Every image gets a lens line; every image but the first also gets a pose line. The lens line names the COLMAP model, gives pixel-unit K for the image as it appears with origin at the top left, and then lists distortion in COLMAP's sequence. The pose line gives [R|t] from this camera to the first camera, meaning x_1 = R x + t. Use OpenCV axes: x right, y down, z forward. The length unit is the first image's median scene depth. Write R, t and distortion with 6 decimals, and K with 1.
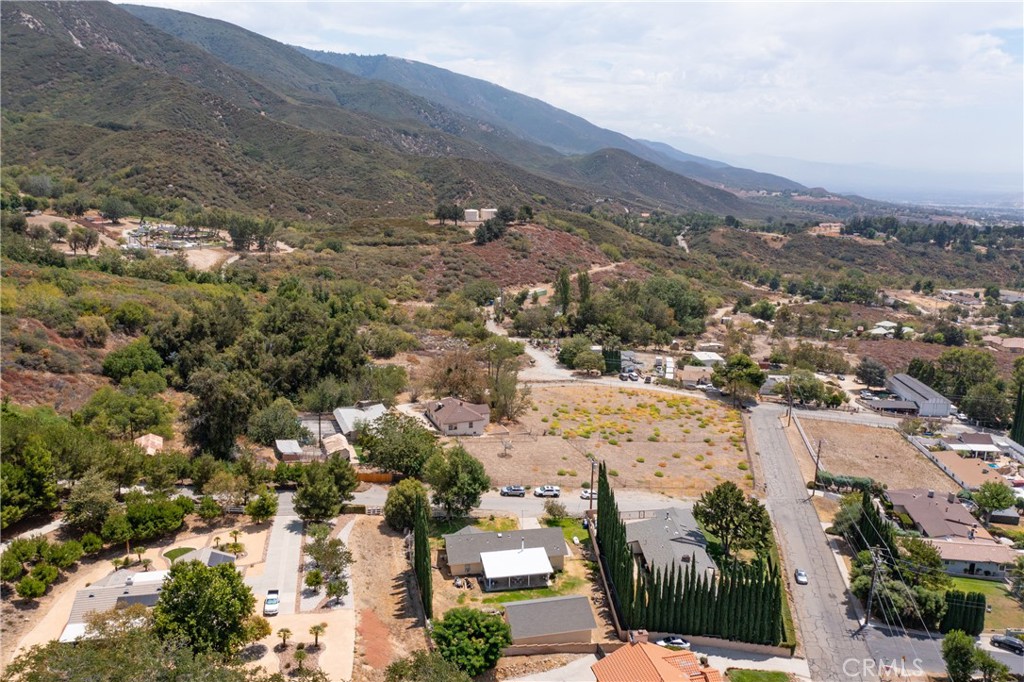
lens RADIAL K [[796.2, 0, 512.0], [0, 796.2, 341.0], [0, 0, 1]] dist [-0.014011, -0.005733]
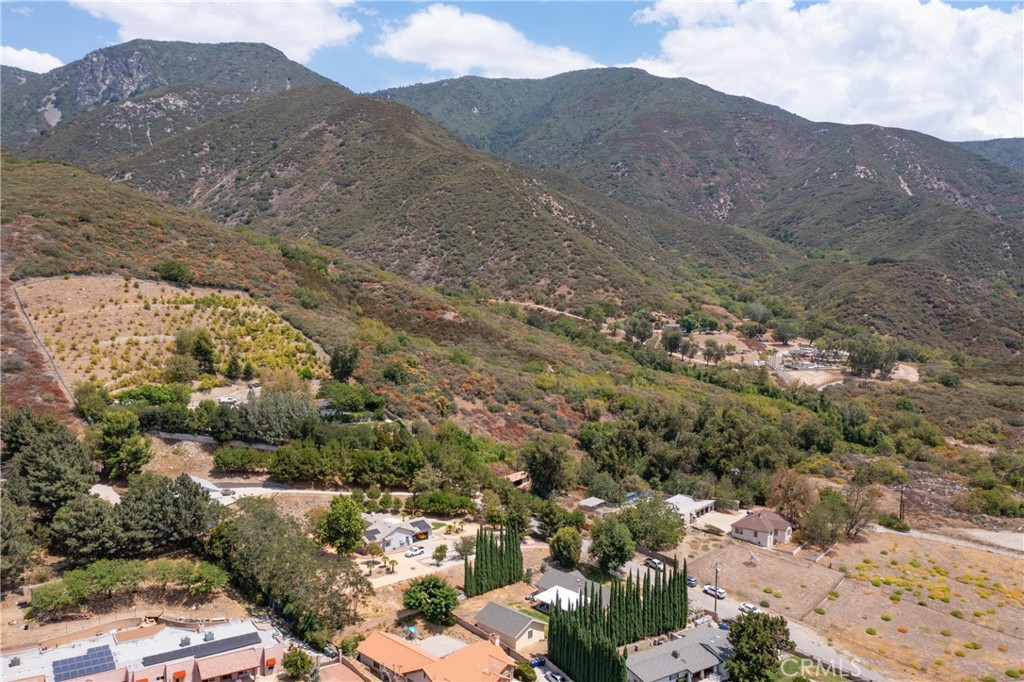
lens RADIAL K [[796.2, 0, 512.0], [0, 796.2, 341.0], [0, 0, 1]] dist [-0.014011, -0.005733]
pose [[0.532228, 0.052796, -0.844953, 1.018611], [-0.188045, 0.980494, -0.057182, -0.042098], [0.825453, 0.189323, 0.531774, 0.161049]]
